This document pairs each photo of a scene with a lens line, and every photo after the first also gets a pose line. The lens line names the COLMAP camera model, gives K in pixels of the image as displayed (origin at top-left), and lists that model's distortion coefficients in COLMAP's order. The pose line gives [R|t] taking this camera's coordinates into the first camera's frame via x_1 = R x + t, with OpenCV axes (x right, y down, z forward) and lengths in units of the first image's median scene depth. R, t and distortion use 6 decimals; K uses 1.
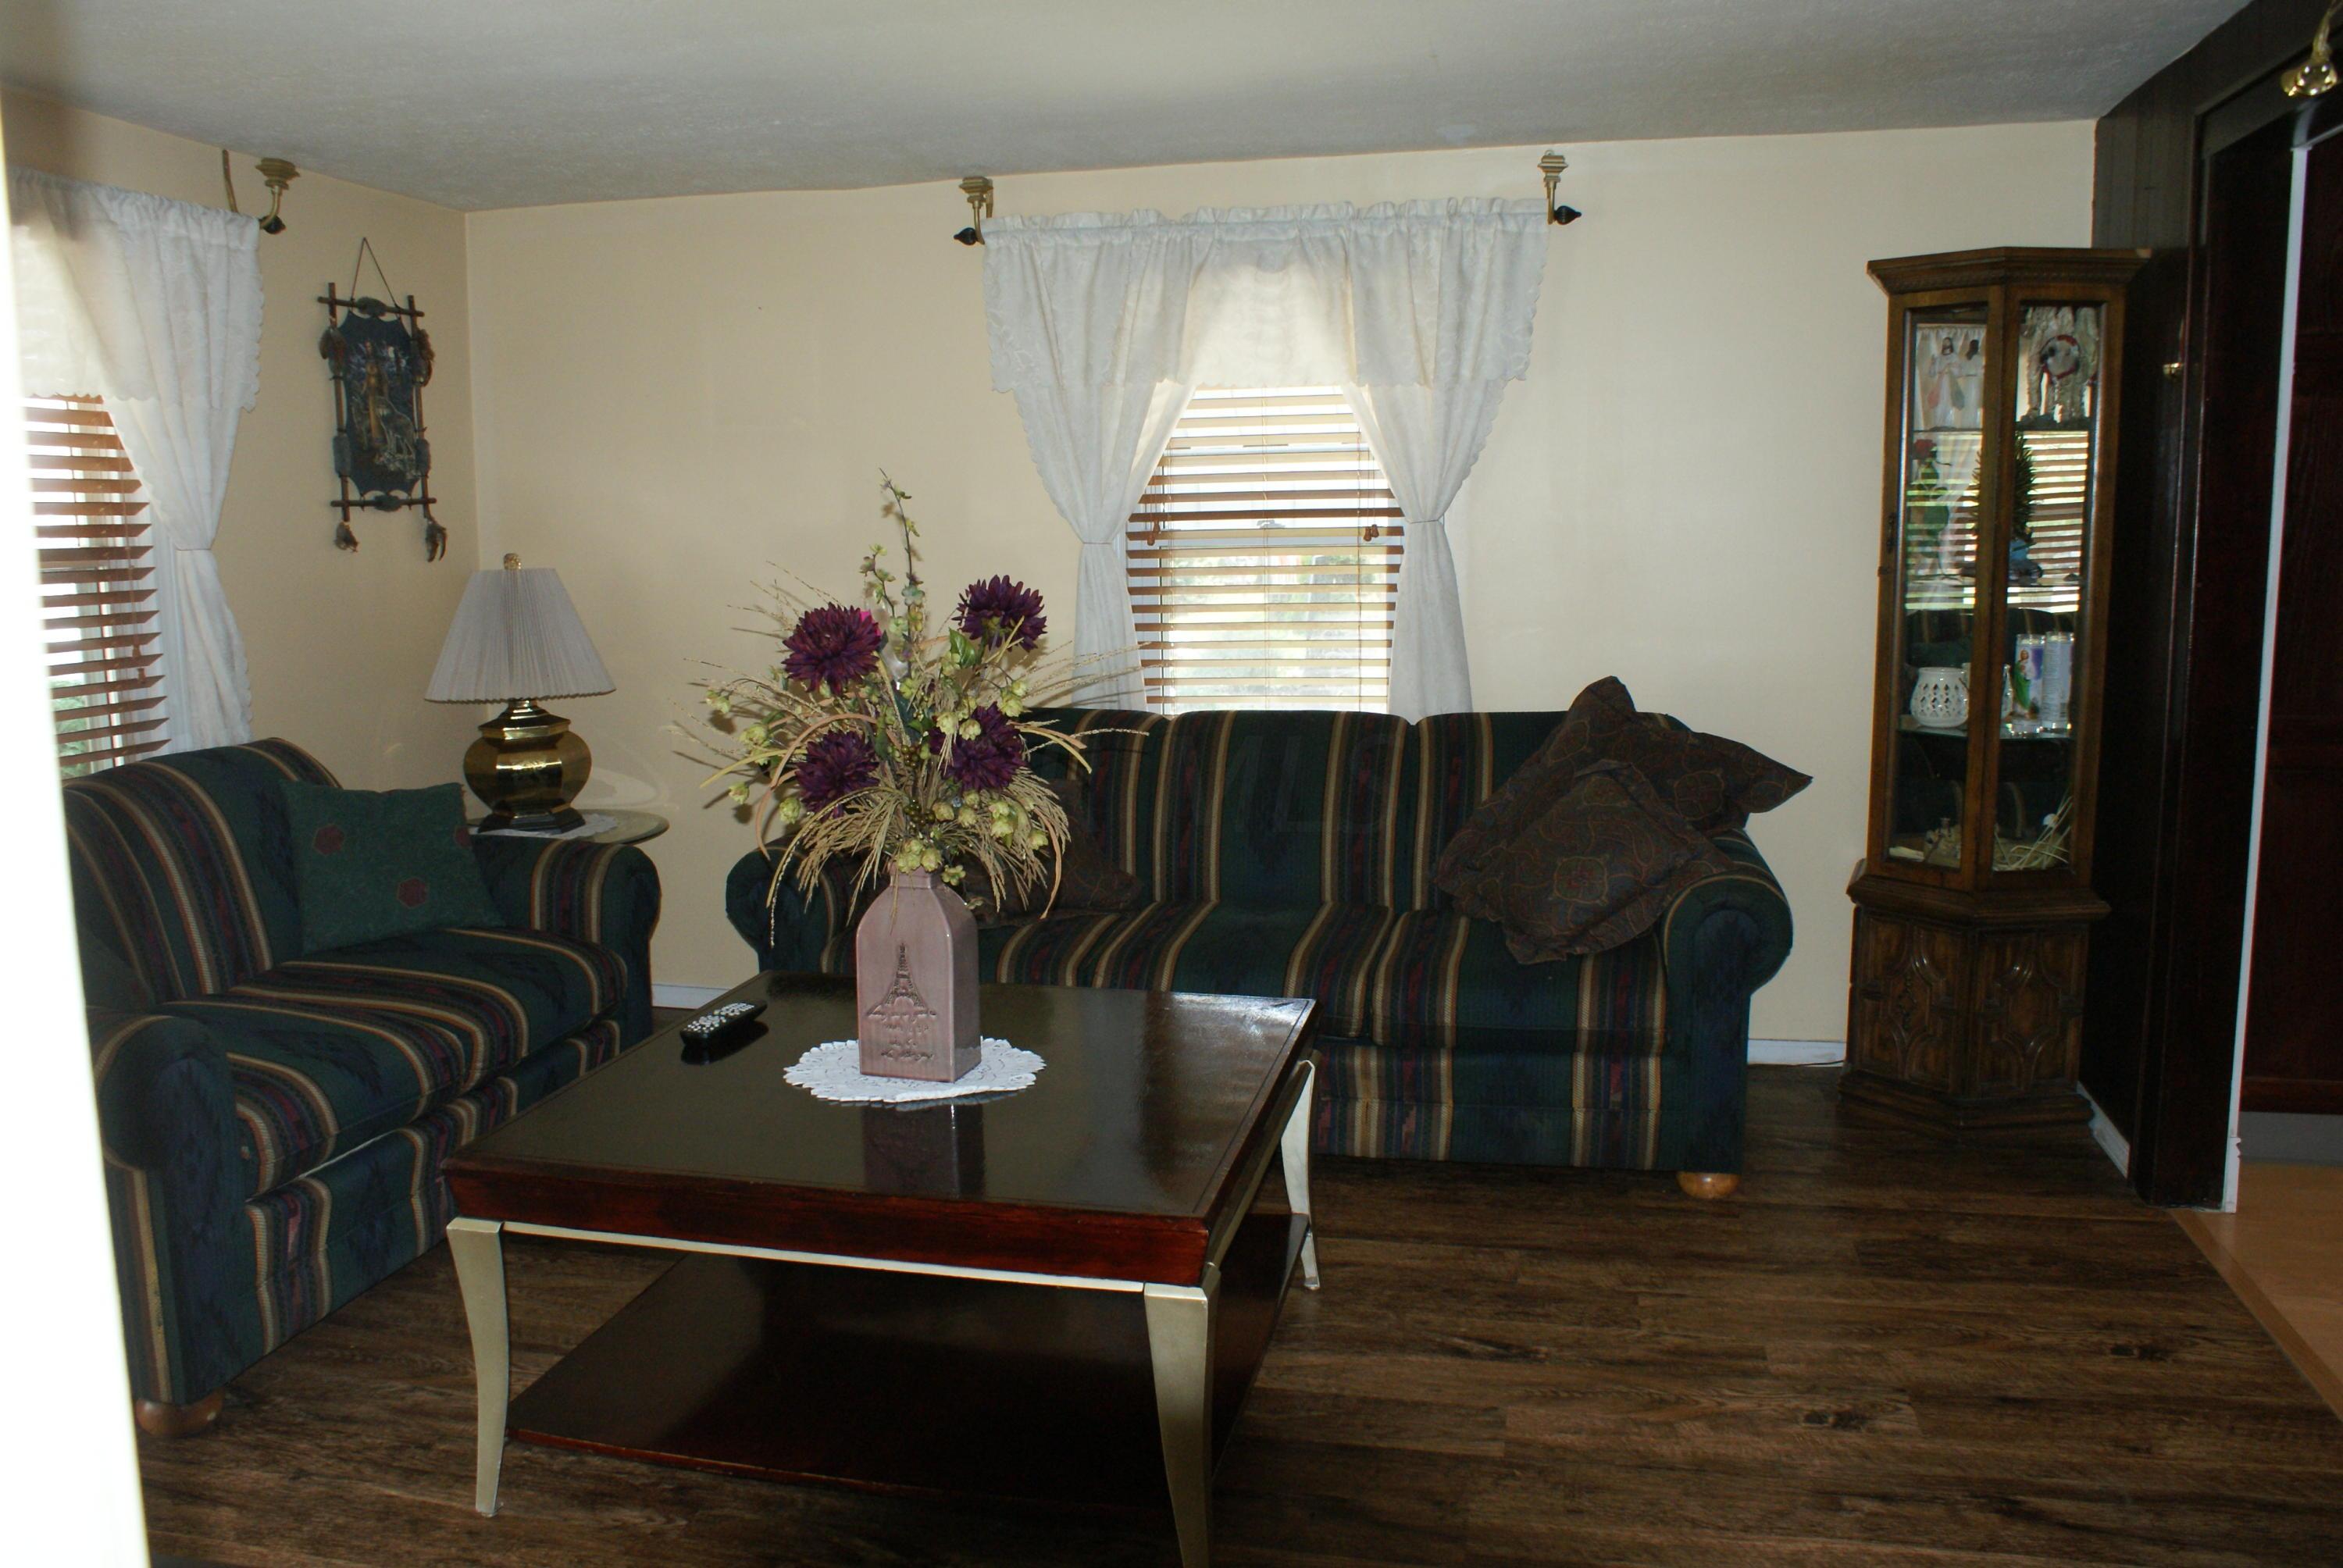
lens RADIAL K [[1847.6, 0, 1171.5], [0, 1847.6, 784.0], [0, 0, 1]] dist [-0.166515, 0.134369]
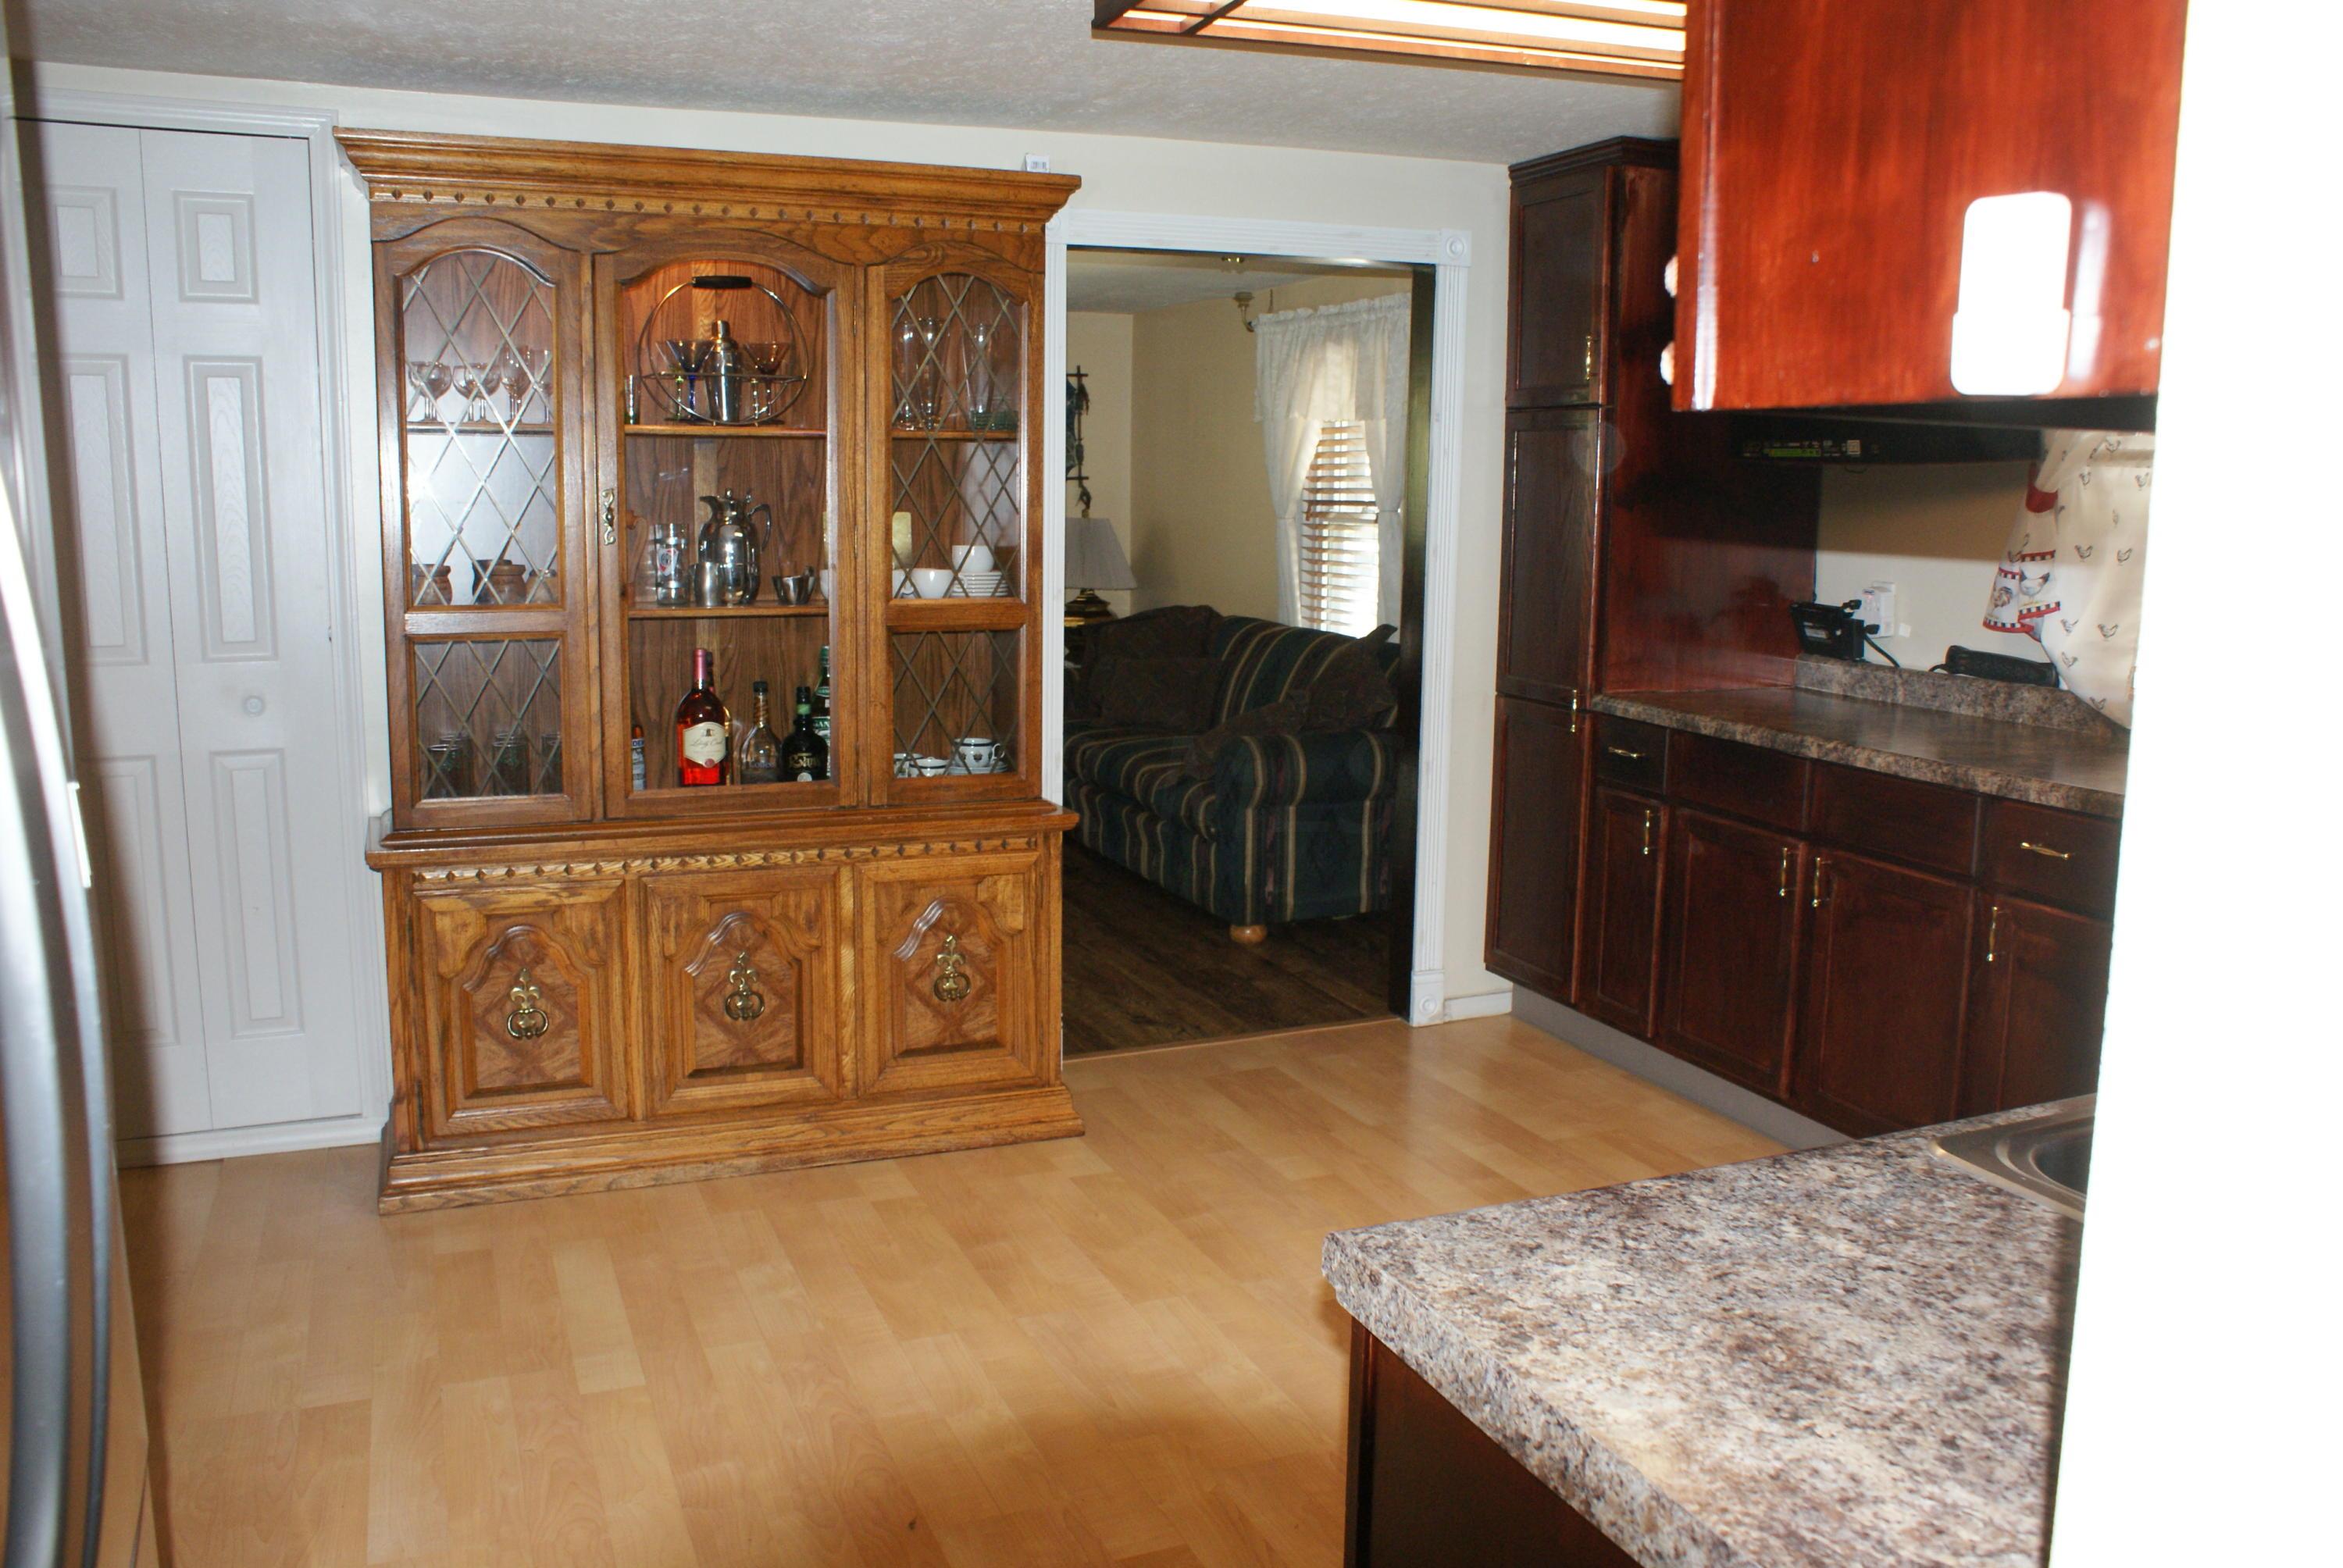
lens RADIAL K [[1847.6, 0, 1171.5], [0, 1847.6, 784.0], [0, 0, 1]] dist [-0.166515, 0.134369]
pose [[0.577428, 0.153022, -0.801974, 1.735404], [-0.142770, 0.986069, 0.085353, -0.037711], [0.803862, 0.065213, 0.591230, 0.003647]]
